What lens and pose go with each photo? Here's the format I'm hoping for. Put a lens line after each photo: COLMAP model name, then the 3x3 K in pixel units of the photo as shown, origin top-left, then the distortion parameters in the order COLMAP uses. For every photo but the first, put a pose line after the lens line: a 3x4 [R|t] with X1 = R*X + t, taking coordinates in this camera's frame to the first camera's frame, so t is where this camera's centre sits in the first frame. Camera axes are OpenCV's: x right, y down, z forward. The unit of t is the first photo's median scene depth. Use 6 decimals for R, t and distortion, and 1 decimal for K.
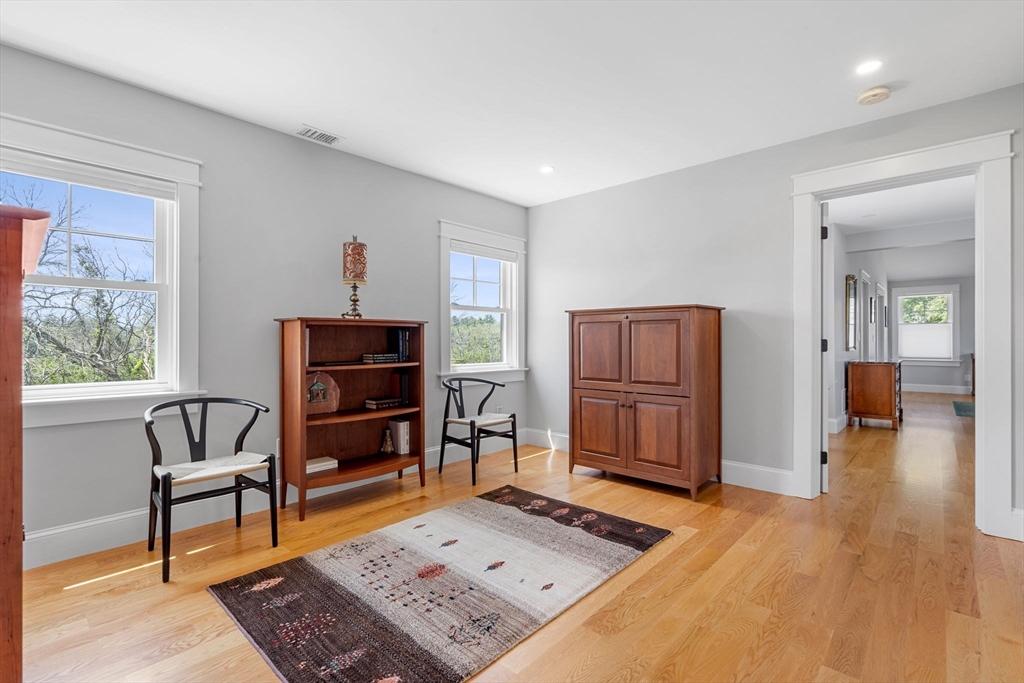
lens RADIAL K [[474.4, 0, 504.9], [0, 474.4, 339.4], [0, 0, 1]] dist [-0.004860, 0.000137]
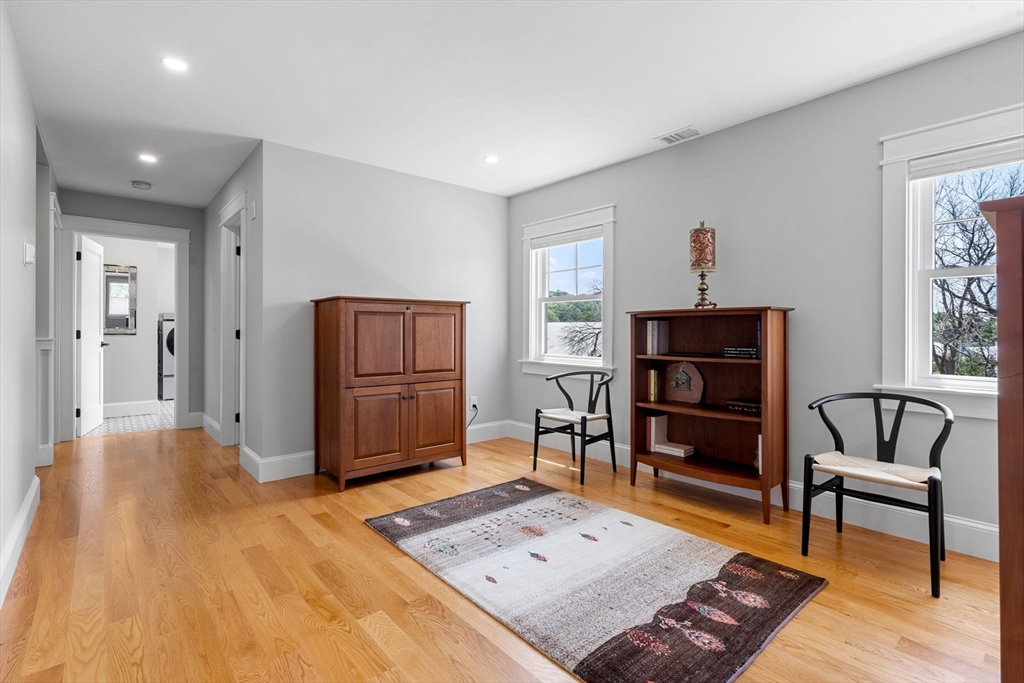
lens RADIAL K [[474.4, 0, 504.9], [0, 474.4, 339.4], [0, 0, 1]] dist [-0.004860, 0.000137]
pose [[-0.116719, 0.020637, -0.992951, 0.748606], [0.002273, 0.999787, 0.020512, -0.003220], [0.993162, 0.000137, -0.116741, 0.802588]]
